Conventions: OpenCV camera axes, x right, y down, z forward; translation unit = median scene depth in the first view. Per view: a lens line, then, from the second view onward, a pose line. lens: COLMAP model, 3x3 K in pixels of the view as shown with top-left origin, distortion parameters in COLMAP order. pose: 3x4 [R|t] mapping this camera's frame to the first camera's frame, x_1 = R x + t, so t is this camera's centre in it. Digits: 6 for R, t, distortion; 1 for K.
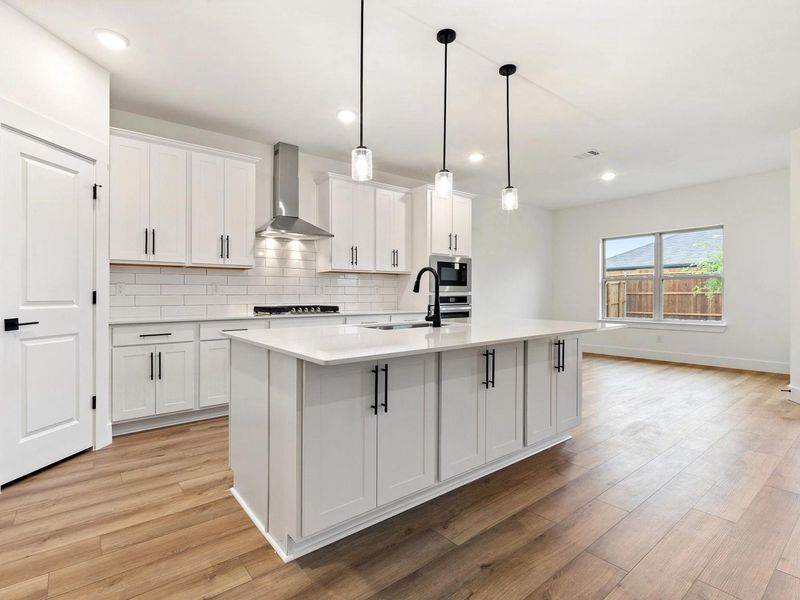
lens RADIAL K [[394.4, 0, 397.0], [0, 394.4, 296.8], [0, 0, 1]] dist [0.000514, -0.000024]
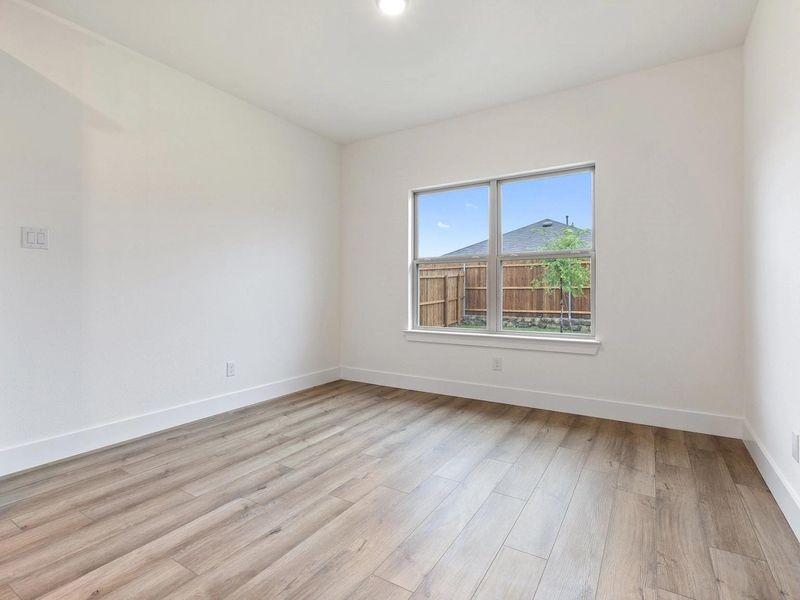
lens RADIAL K [[403.0, 0, 399.5], [0, 403.0, 296.7], [0, 0, 1]] dist [-0.000498, -0.000375]
pose [[0.940155, -0.003445, 0.340729, 0.165561], [-0.000275, 0.999941, 0.010868, 0.001106], [-0.340746, -0.010312, 0.940099, 0.247345]]
